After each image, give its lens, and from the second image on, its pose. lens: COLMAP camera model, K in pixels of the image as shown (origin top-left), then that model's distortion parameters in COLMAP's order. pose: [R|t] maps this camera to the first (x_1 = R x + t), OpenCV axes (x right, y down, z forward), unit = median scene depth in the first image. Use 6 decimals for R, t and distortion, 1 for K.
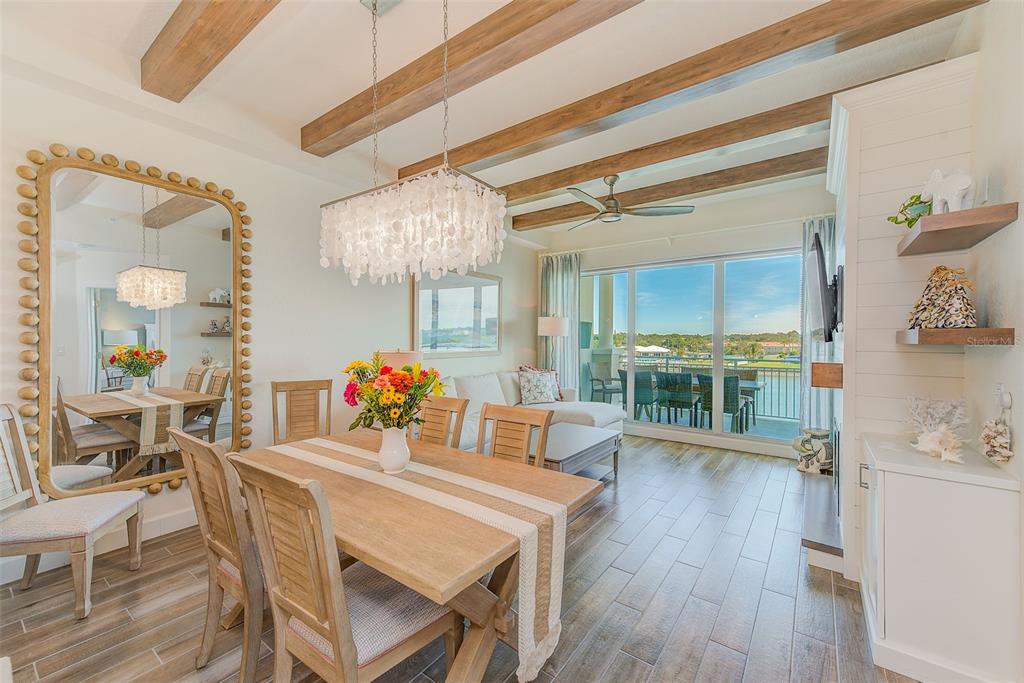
lens RADIAL K [[402.1, 0, 508.9], [0, 402.1, 344.8], [0, 0, 1]] dist [0.022073, 0.000118]
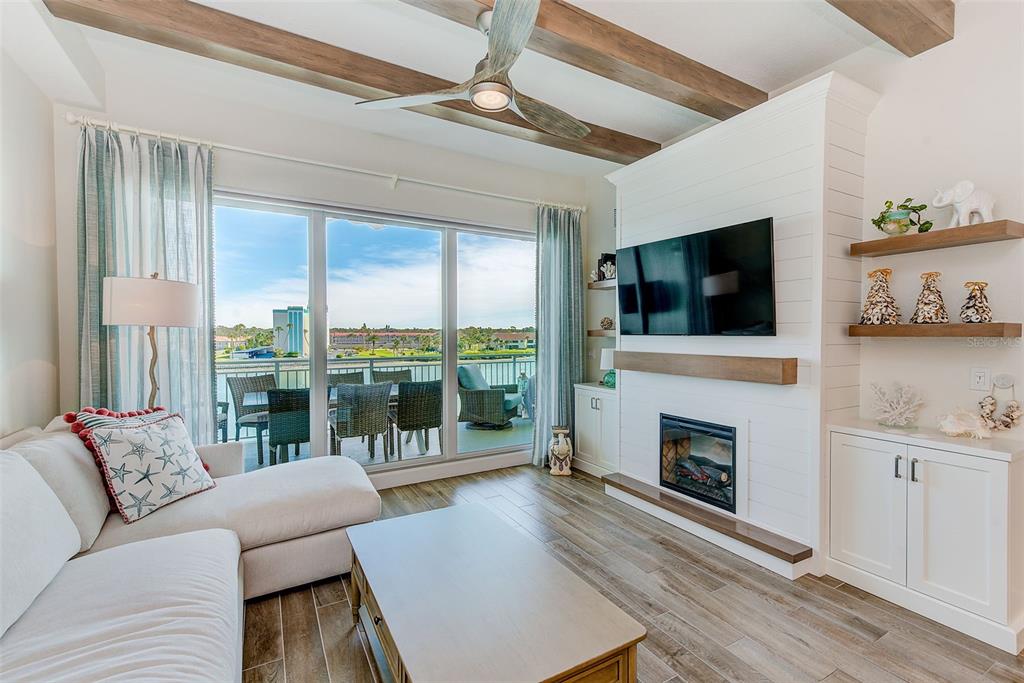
lens RADIAL K [[443.8, 0, 514.2], [0, 443.8, 342.7], [0, 0, 1]] dist [0.005064, -0.000102]
pose [[0.388841, -0.022086, 0.921040, -0.265032], [0.015406, 0.999729, 0.017469, -0.012042], [-0.921176, 0.007397, 0.389075, 0.754818]]
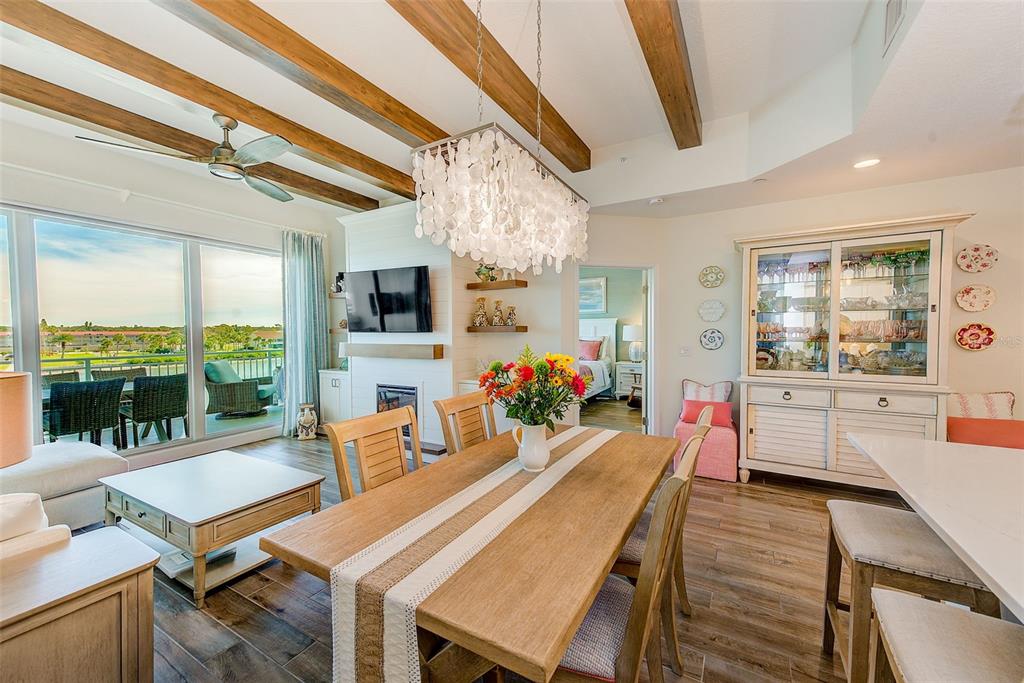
lens RADIAL K [[398.7, 0, 519.6], [0, 398.7, 343.3], [0, 0, 1]] dist [0.019375, 0.000054]
pose [[-0.138024, -0.033499, 0.989862, -0.590993], [0.019524, 0.999142, 0.036536, -0.009492], [-0.990236, 0.024369, -0.137251, 0.565663]]
